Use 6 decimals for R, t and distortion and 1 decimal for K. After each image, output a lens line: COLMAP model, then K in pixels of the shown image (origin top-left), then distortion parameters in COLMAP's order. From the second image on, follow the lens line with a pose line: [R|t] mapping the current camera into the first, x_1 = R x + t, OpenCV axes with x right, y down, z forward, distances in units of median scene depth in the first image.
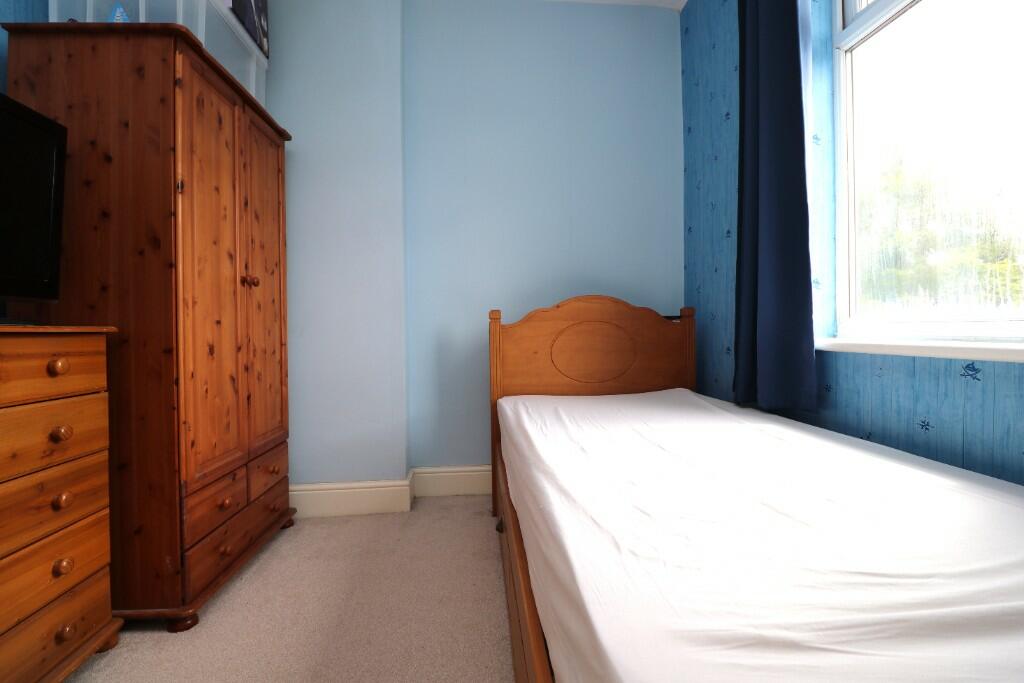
lens RADIAL K [[484.3, 0, 515.3], [0, 484.3, 340.9], [0, 0, 1]] dist [-0.002953, -0.001192]
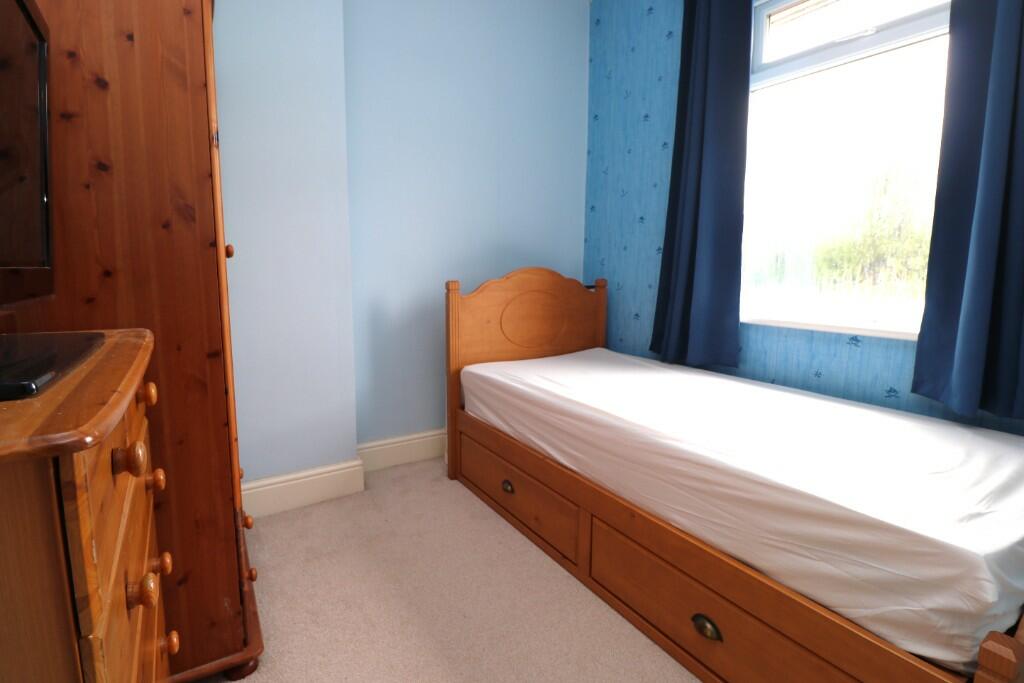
lens RADIAL K [[484.3, 0, 520.4], [0, 484.3, 341.2], [0, 0, 1]] dist [-0.002953, -0.001192]
pose [[0.882540, -0.049627, 0.467611, -0.601308], [-0.007317, 0.992846, 0.119181, -0.091644], [-0.470180, -0.108603, 0.875863, 0.075183]]
